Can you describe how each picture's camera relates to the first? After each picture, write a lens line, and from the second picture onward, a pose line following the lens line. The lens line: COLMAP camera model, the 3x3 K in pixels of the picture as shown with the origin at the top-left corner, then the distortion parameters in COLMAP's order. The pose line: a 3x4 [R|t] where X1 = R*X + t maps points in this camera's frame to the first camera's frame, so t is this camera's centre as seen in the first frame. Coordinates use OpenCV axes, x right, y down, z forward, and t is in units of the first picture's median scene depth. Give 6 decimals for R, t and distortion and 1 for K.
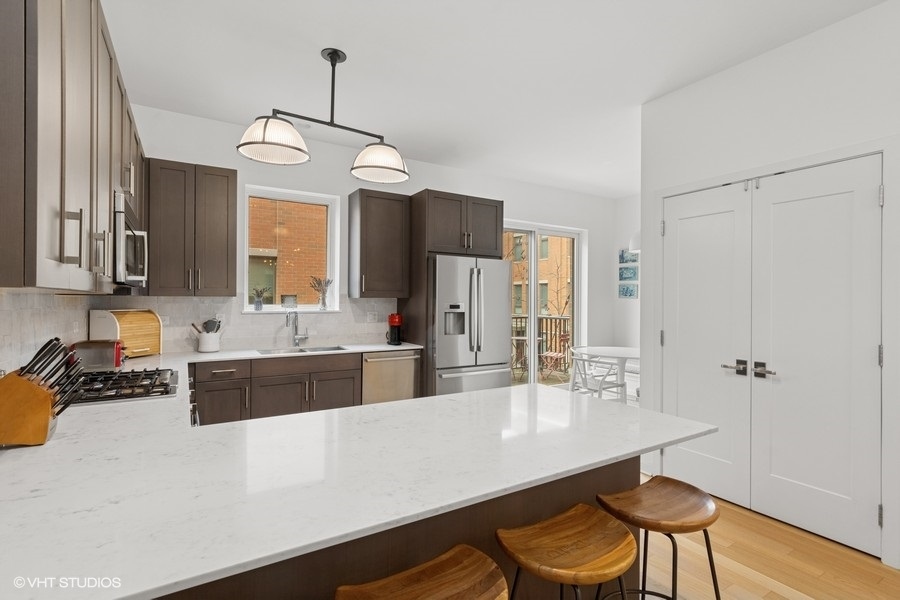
lens RADIAL K [[425.3, 0, 451.1], [0, 425.3, 296.9], [0, 0, 1]] dist [-0.004847, -0.000574]
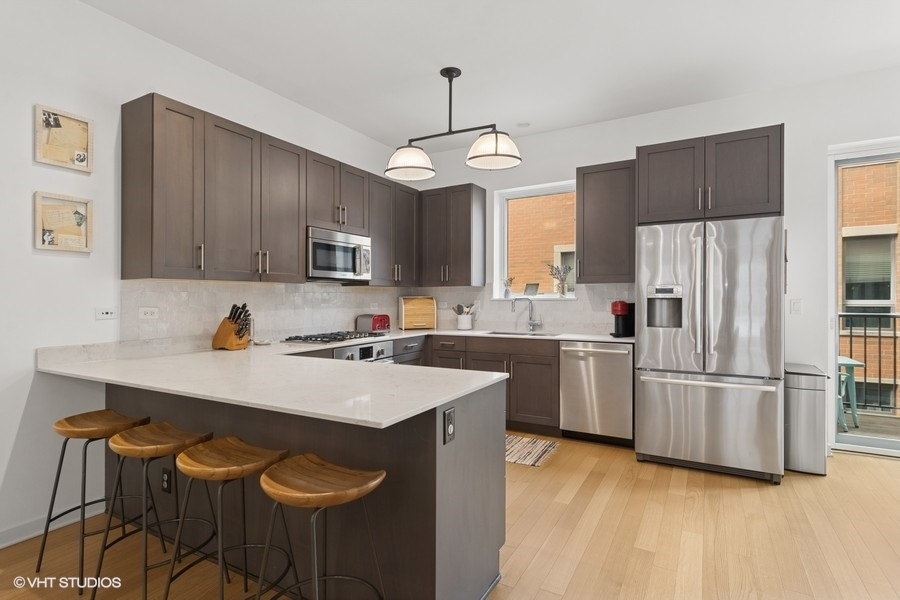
lens RADIAL K [[454.1, 0, 445.8], [0, 454.1, 302.1], [0, 0, 1]] dist [-0.001002, -0.000428]
pose [[0.475962, -0.000333, -0.879466, 0.615831], [0.017721, 0.999801, 0.009212, 0.032708], [0.879287, -0.019970, 0.475873, 0.302107]]
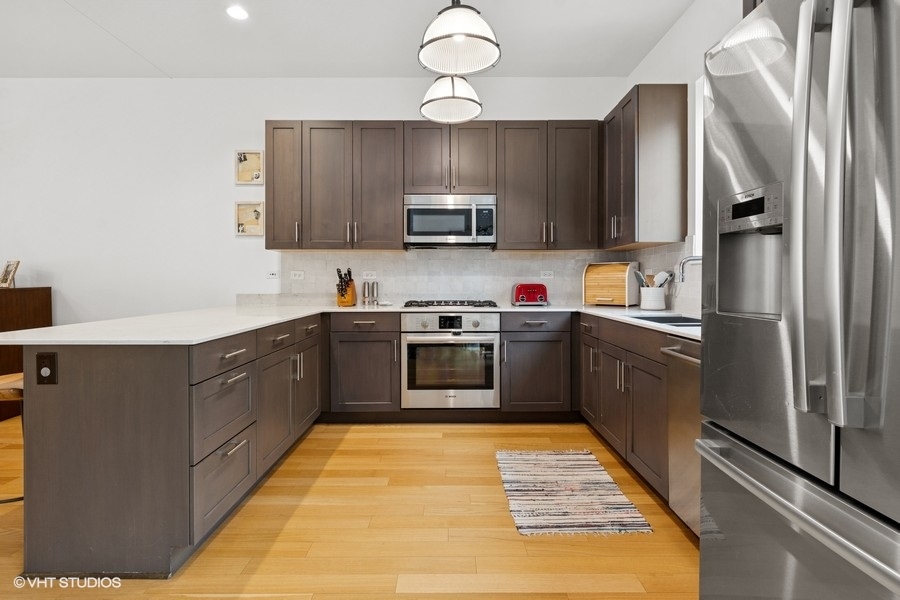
lens RADIAL K [[425.3, 0, 447.3], [0, 425.3, 286.7], [0, 0, 1]] dist [-0.004847, -0.000574]
pose [[-0.525721, 0.011536, -0.850579, 0.373503], [0.007135, 0.999933, 0.009152, 0.072782], [0.850627, -0.001258, -0.525768, 1.104692]]
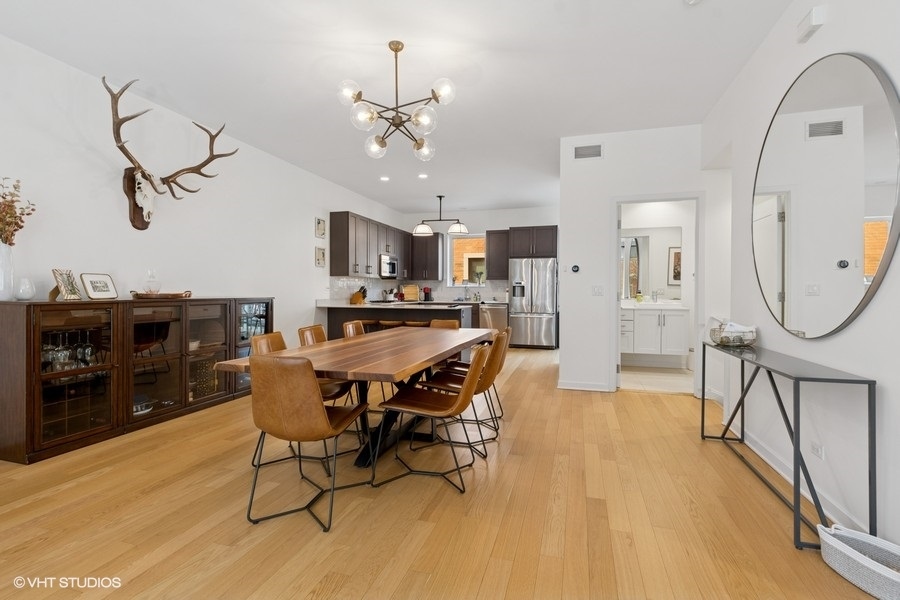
lens RADIAL K [[425.3, 0, 449.5], [0, 425.3, 296.6], [0, 0, 1]] dist [-0.004847, -0.000574]
pose [[0.661193, 0.005901, -0.750193, 1.520729], [0.008686, 0.999842, 0.015521, 0.060759], [0.750166, -0.016778, 0.661037, -0.700711]]
